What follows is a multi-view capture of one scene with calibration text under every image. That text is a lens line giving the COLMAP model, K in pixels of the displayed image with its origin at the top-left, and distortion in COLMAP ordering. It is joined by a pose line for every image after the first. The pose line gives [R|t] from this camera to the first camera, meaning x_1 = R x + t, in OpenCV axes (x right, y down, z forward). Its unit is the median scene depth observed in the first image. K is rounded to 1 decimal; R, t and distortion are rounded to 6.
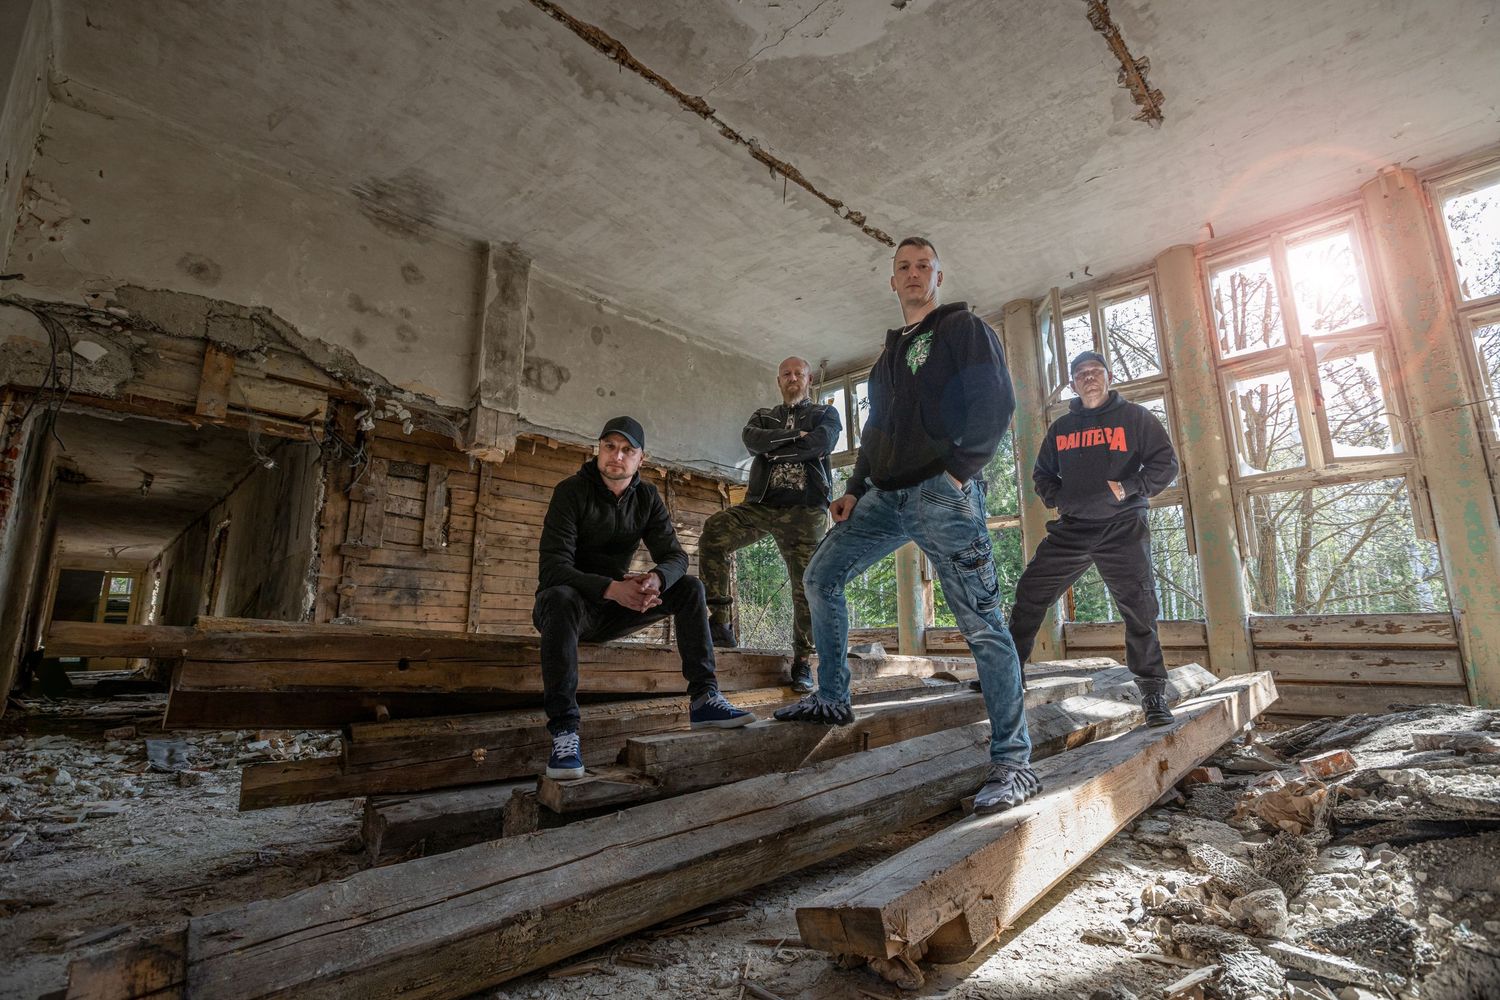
lens RADIAL K [[675.6, 0, 752.7], [0, 675.6, 475.4], [0, 0, 1]] dist [-0.001561, -0.000102]
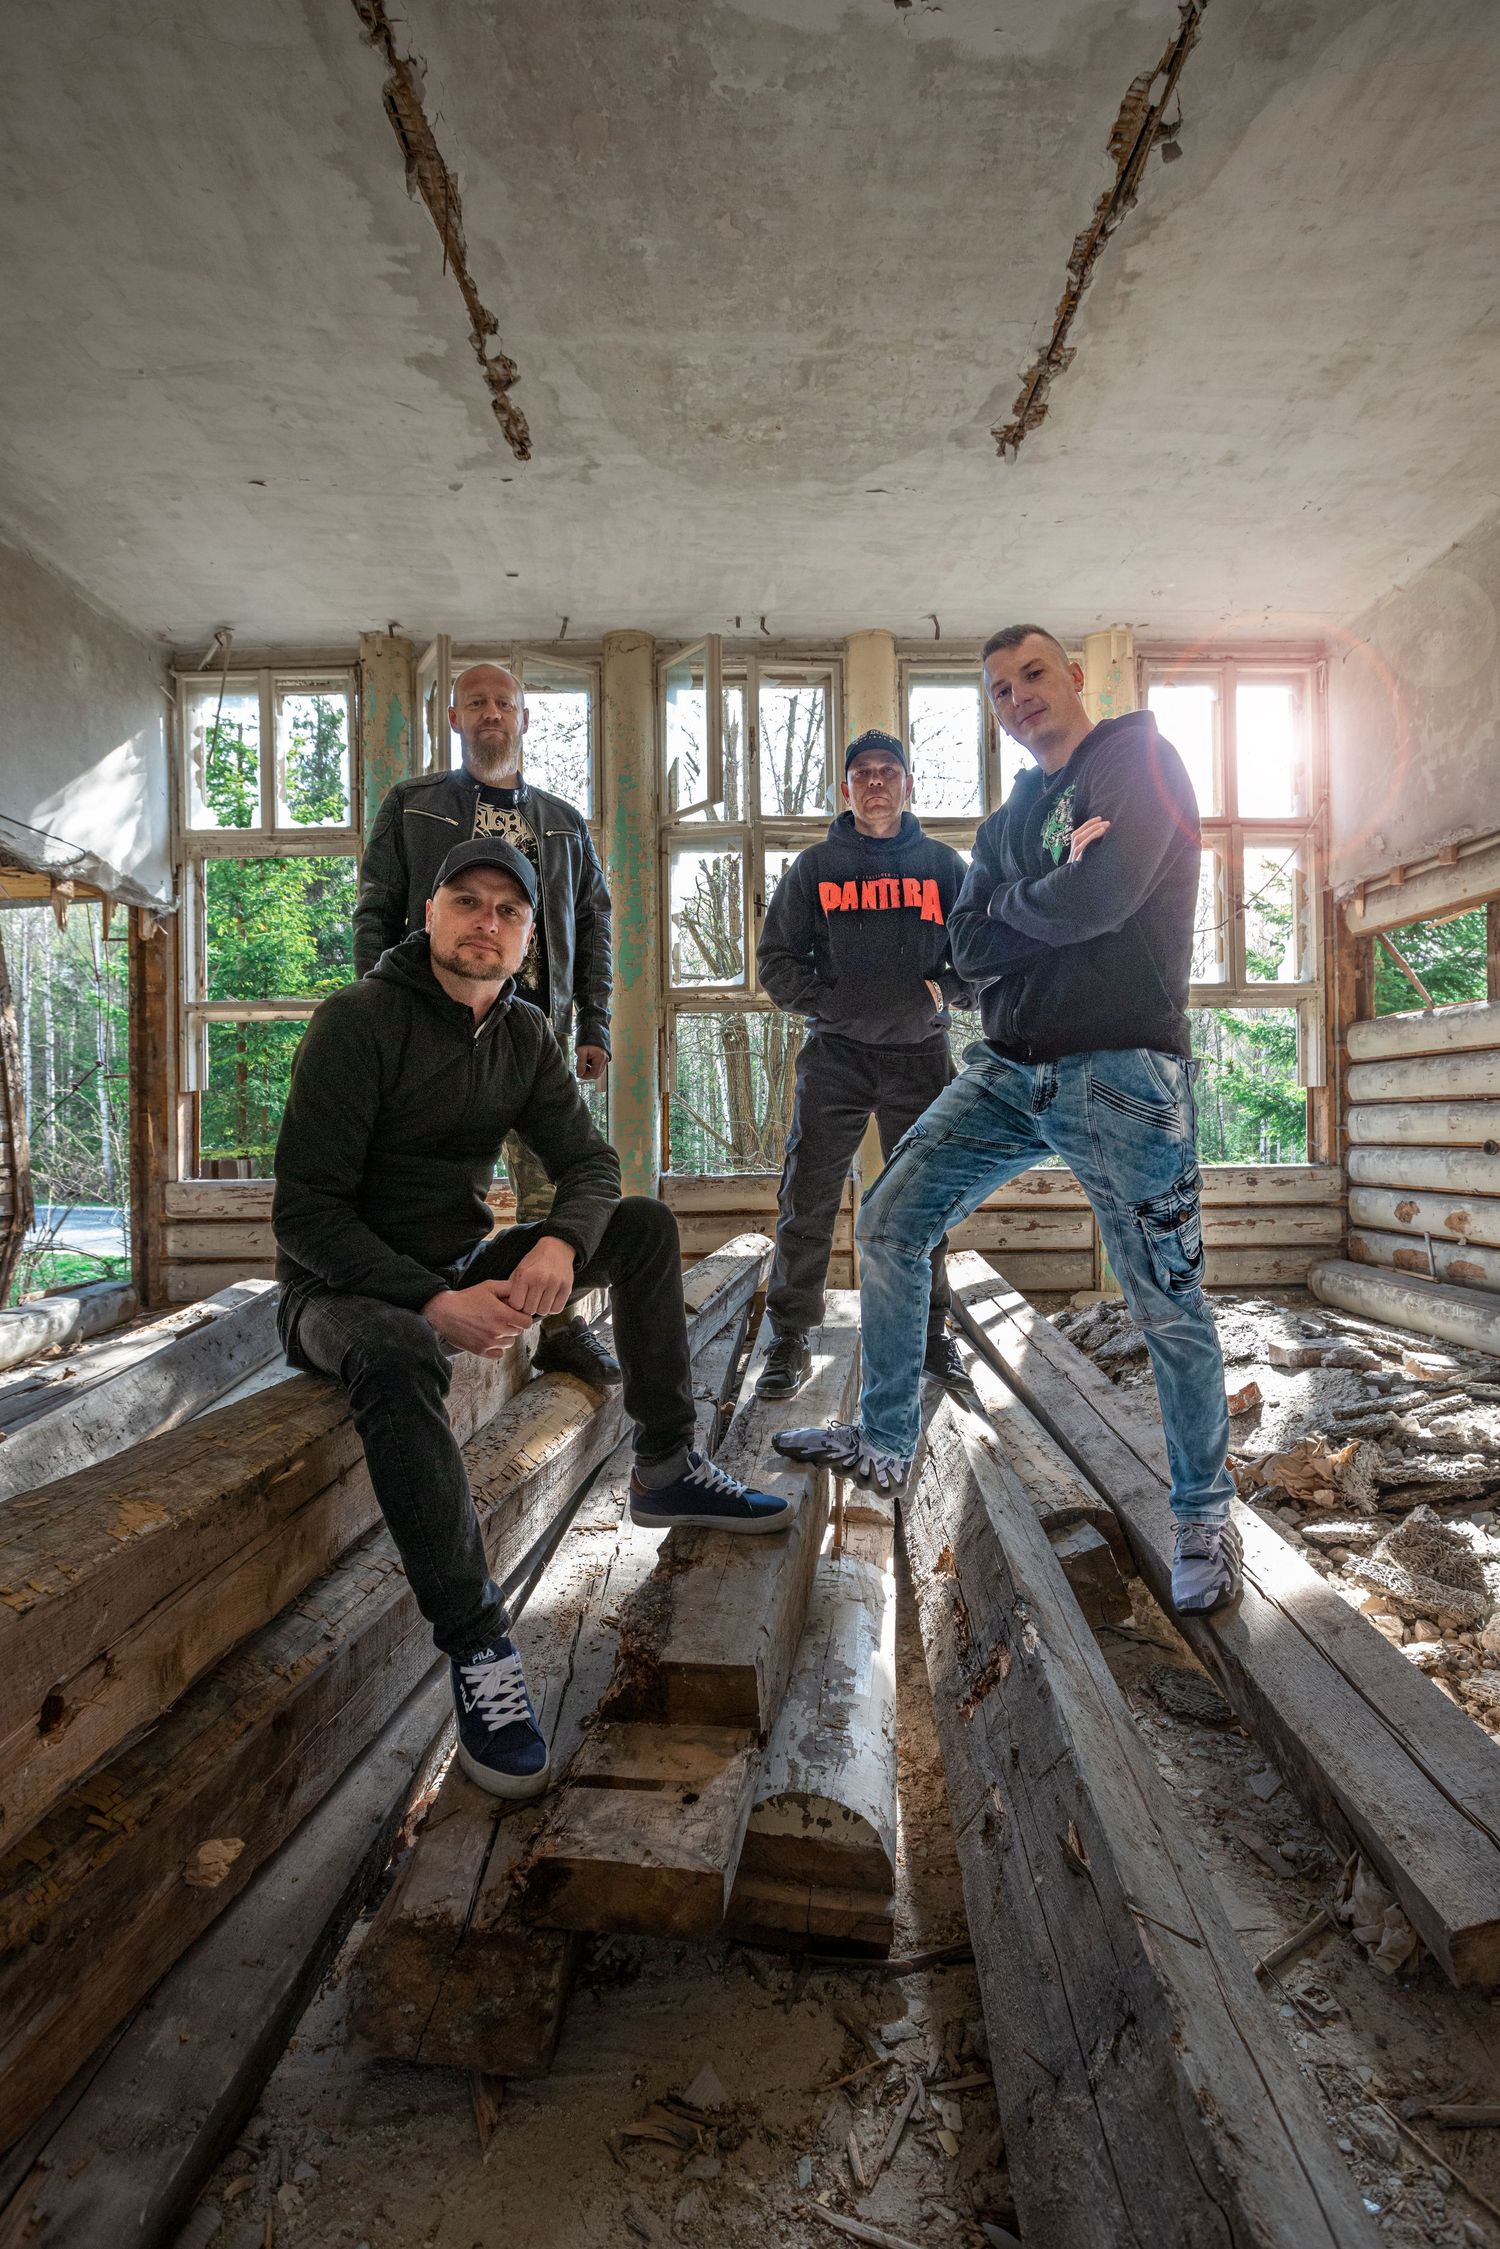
lens RADIAL K [[1105.5, 0, 750.0], [0, 1105.5, 1124.5], [0, 0, 1]] dist [-0.053576, 0.023135]
pose [[0.713855, -0.004396, 0.700280, -0.311431], [-0.153550, 0.974664, 0.162645, -0.023836], [-0.683252, -0.223632, 0.695094, 0.299864]]
